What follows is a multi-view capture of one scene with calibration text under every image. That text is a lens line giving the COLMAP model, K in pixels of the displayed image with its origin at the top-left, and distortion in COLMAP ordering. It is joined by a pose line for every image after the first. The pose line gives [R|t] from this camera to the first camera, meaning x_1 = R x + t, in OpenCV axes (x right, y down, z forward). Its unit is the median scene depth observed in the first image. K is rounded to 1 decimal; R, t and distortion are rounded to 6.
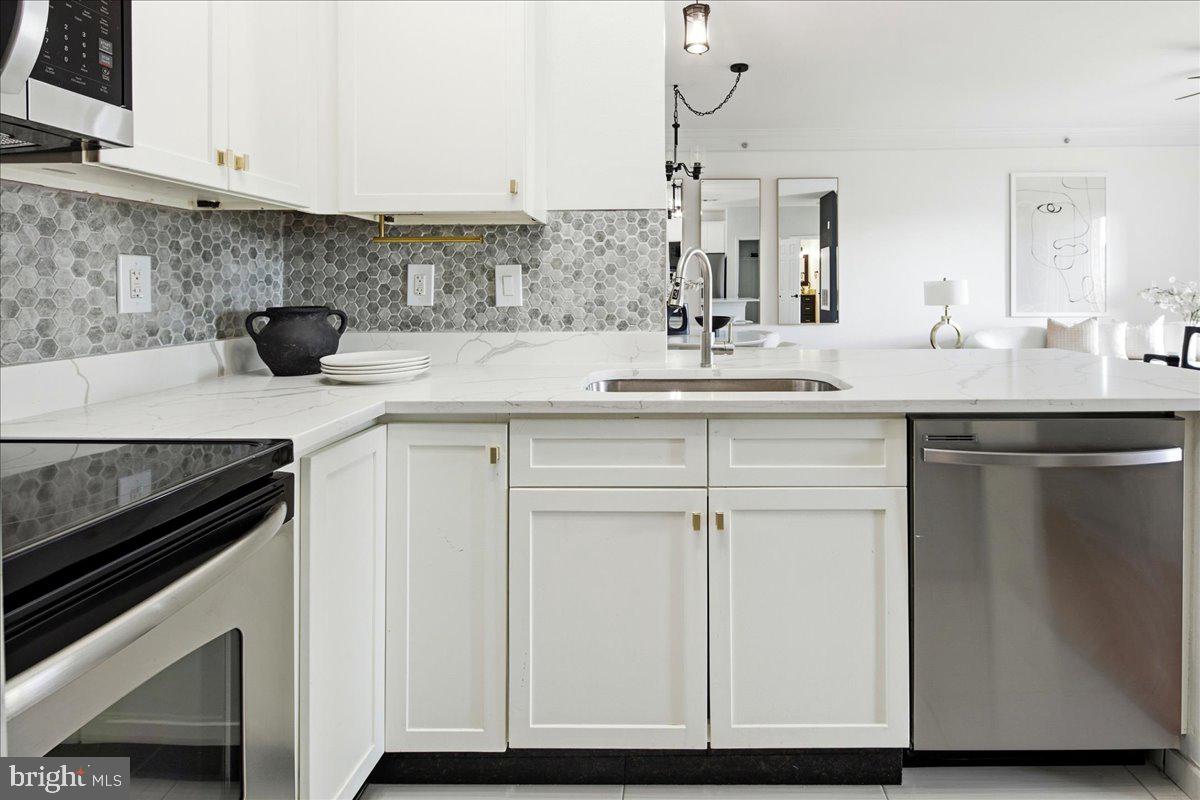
lens RADIAL K [[588.3, 0, 659.3], [0, 588.3, 289.7], [0, 0, 1]] dist [0.005622, -0.005710]
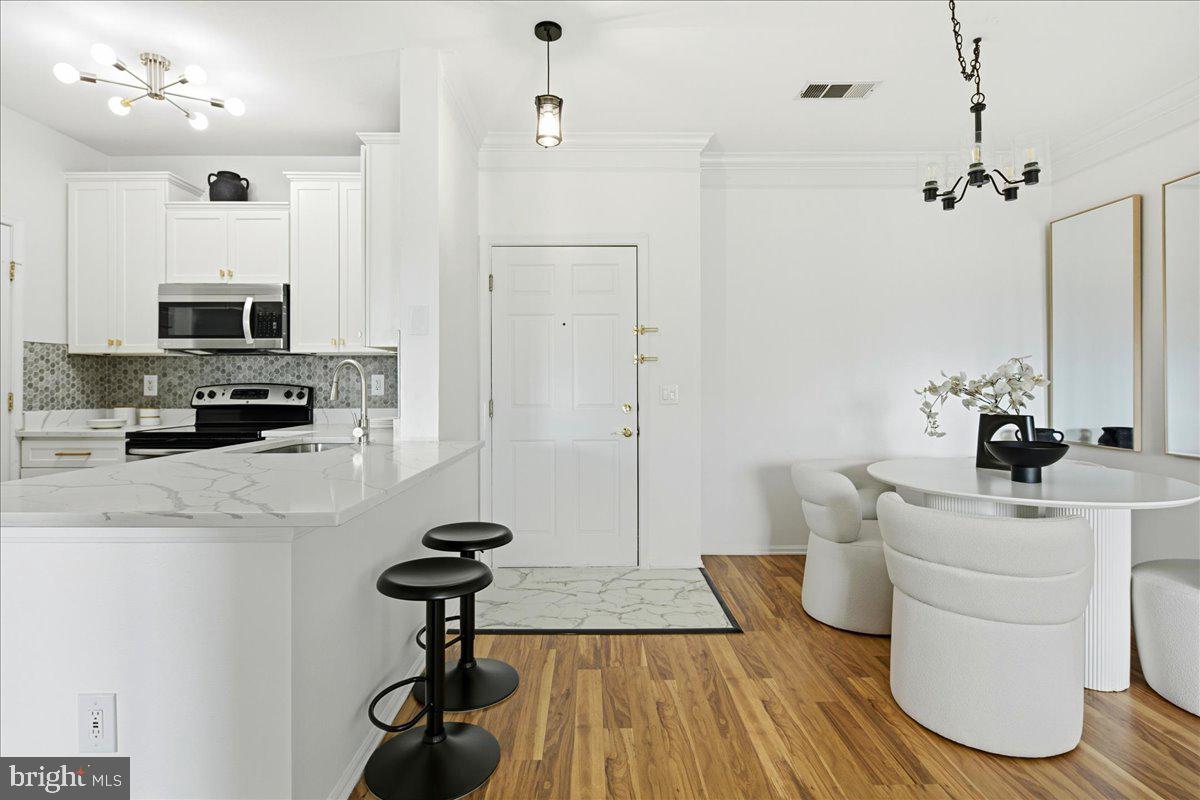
lens RADIAL K [[588.3, 0, 596.3], [0, 588.3, 382.9], [0, 0, 1]] dist [0.005622, -0.005710]
pose [[0.024132, -0.001576, -0.999708, 1.399956], [-0.002580, 0.999995, -0.001639, -0.012383], [0.999705, 0.002619, 0.024127, 1.423192]]
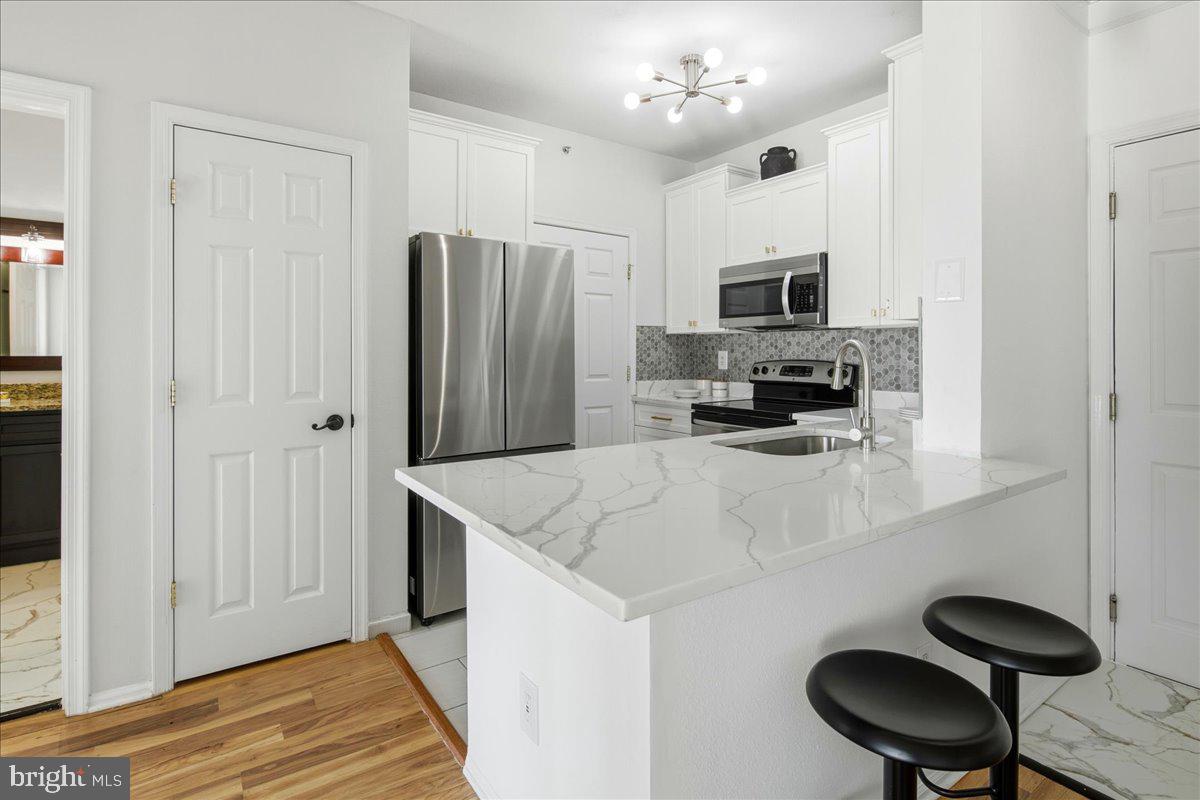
lens RADIAL K [[588.3, 0, 598.0], [0, 588.3, 350.9], [0, 0, 1]] dist [0.005622, -0.005710]
pose [[-0.811950, 0.003760, -0.583715, 1.037029], [0.000558, 0.999984, 0.005666, -0.051507], [0.583727, 0.004275, -0.811939, 1.485835]]
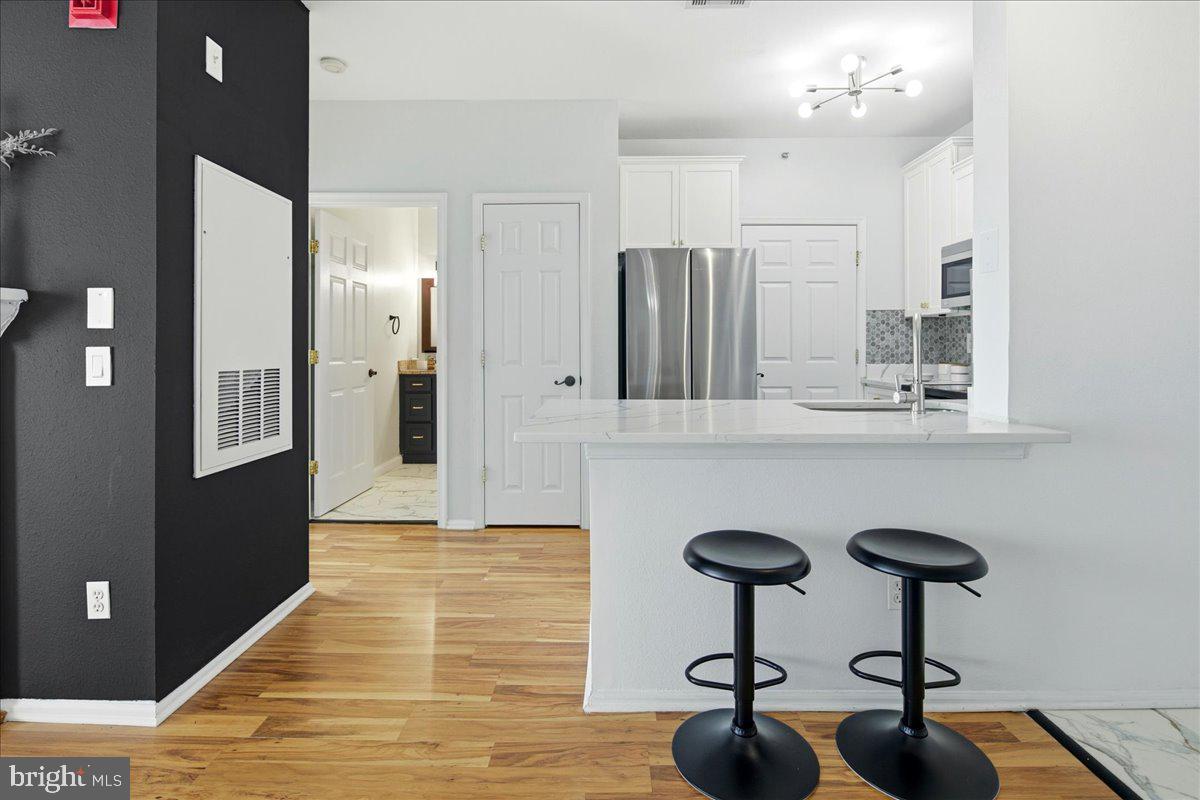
lens RADIAL K [[588.3, 0, 598.9], [0, 588.3, 346.1], [0, 0, 1]] dist [0.005622, -0.005710]
pose [[-0.999966, 0.007755, -0.002711, 0.673650], [0.007747, 0.999966, 0.002985, -0.010036], [0.002734, 0.002964, -0.999992, 2.037433]]
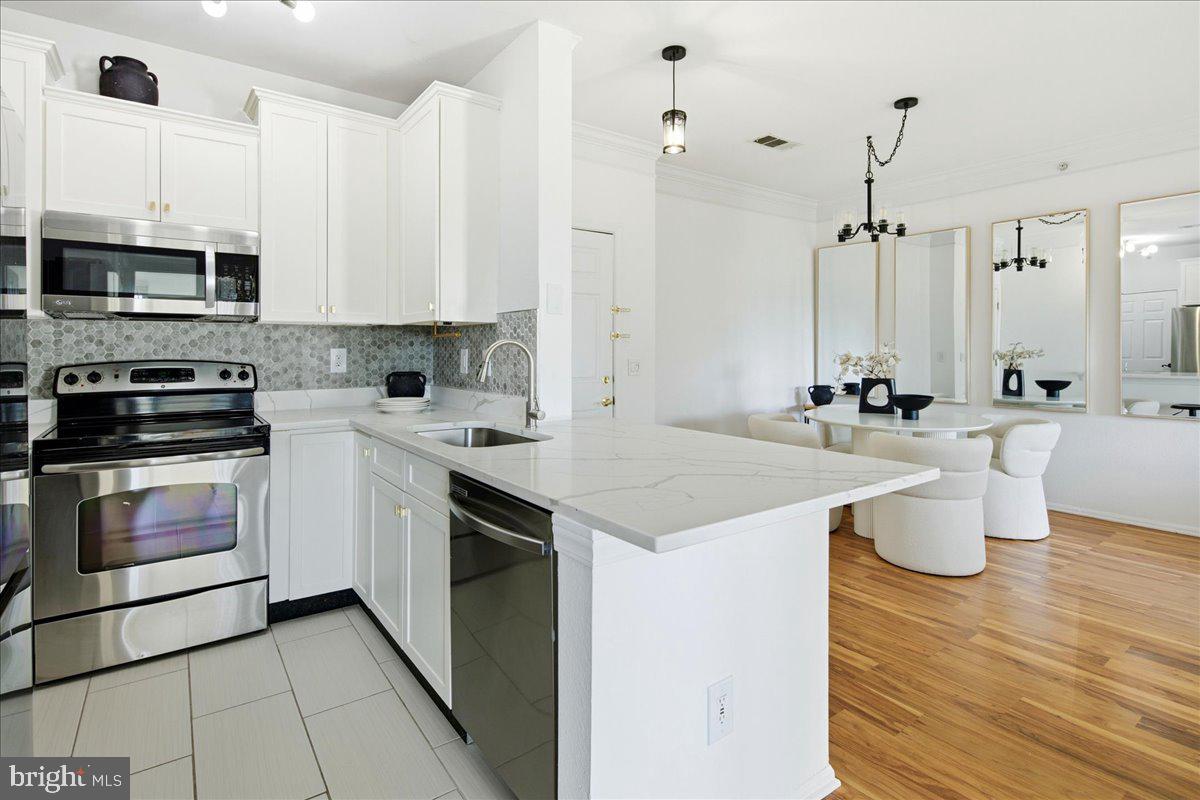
lens RADIAL K [[588.3, 0, 599.0], [0, 588.3, 349.1], [0, 0, 1]] dist [0.005622, -0.005710]
pose [[0.600746, 0.006404, -0.799414, 1.171737], [-0.006895, 0.999972, 0.002829, -0.049692], [0.799410, 0.003813, 0.600774, 0.300331]]
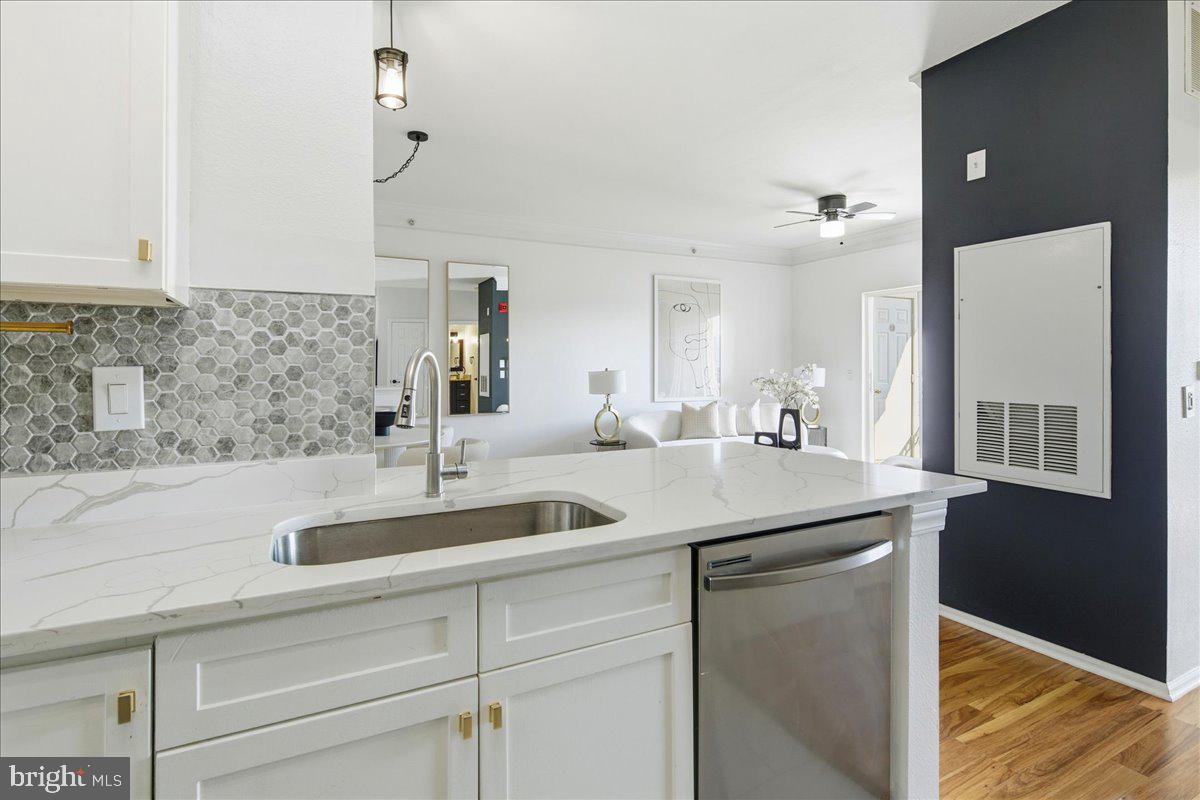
lens RADIAL K [[588.3, 0, 595.8], [0, 588.3, 366.6], [0, 0, 1]] dist [0.005622, -0.005710]
pose [[0.882434, 0.003739, 0.470421, -0.096680], [0.000482, 0.999961, -0.008852, -0.036412], [-0.470436, 0.008038, 0.882398, 0.174441]]
